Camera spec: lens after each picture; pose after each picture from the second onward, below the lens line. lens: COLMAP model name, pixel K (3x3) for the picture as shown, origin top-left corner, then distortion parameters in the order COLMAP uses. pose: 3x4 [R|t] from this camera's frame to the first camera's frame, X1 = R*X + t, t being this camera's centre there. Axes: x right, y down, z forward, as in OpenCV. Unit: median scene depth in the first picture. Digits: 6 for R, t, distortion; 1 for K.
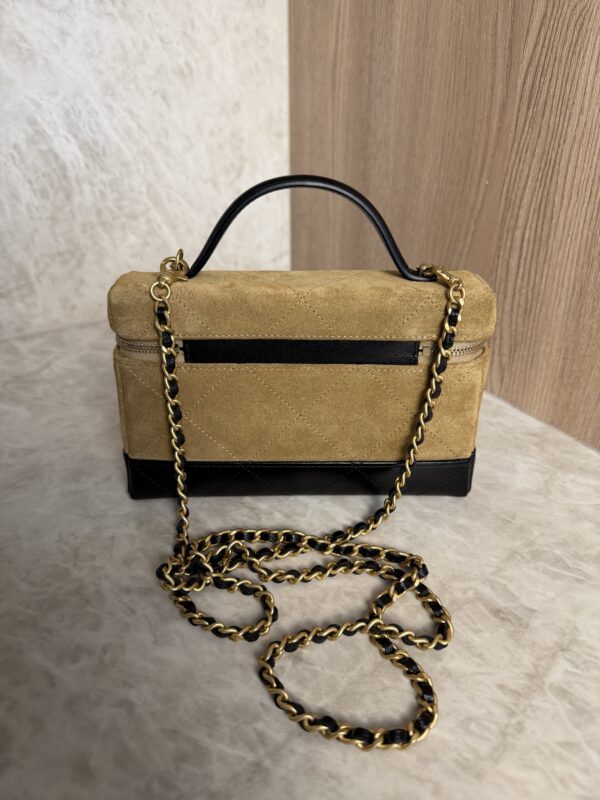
lens RADIAL K [[583.6, 0, 297.2], [0, 583.6, 402.5], [0, 0, 1]] dist [-0.035815, 0.009505]
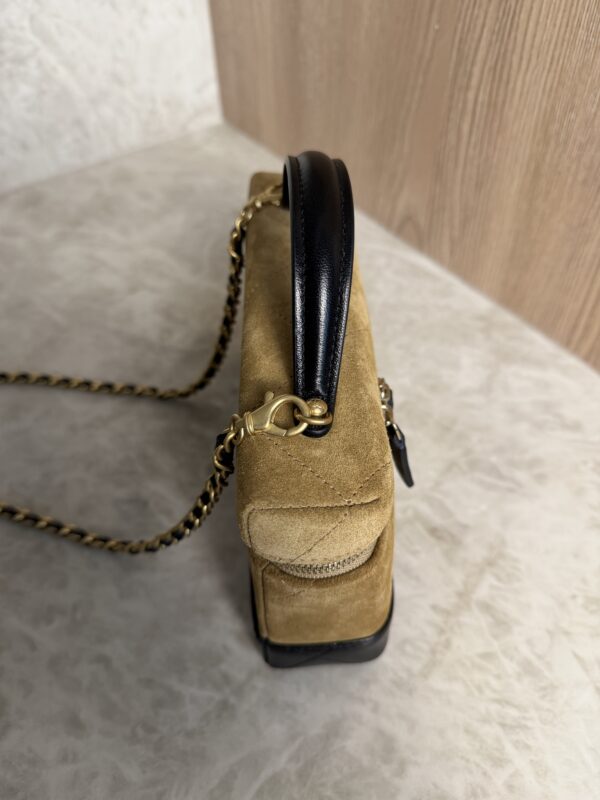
lens RADIAL K [[595.6, 0, 303.1], [0, 595.6, 401.1], [0, 0, 1]] dist [-0.048074, 0.007438]
pose [[0.994403, -0.088267, 0.058065, 0.039808], [0.062973, 0.936457, 0.345084, -0.185151], [-0.084834, -0.339496, 0.936774, 0.040970]]
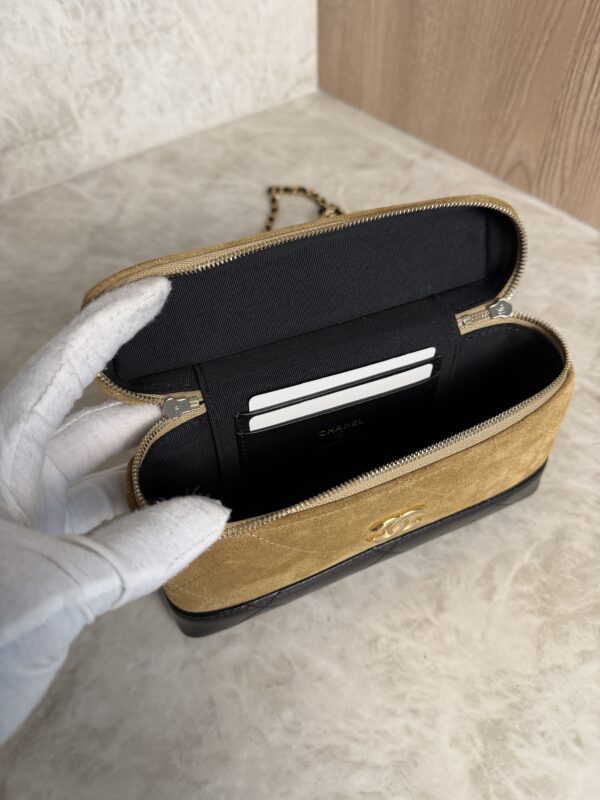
lens RADIAL K [[584.3, 0, 299.0], [0, 584.3, 402.6], [0, 0, 1]] dist [-0.040687, 0.007785]
pose [[0.990653, -0.115674, 0.072295, -0.302668], [0.082576, 0.930398, 0.357129, -0.112538], [-0.108574, -0.347821, 0.931253, -0.117085]]
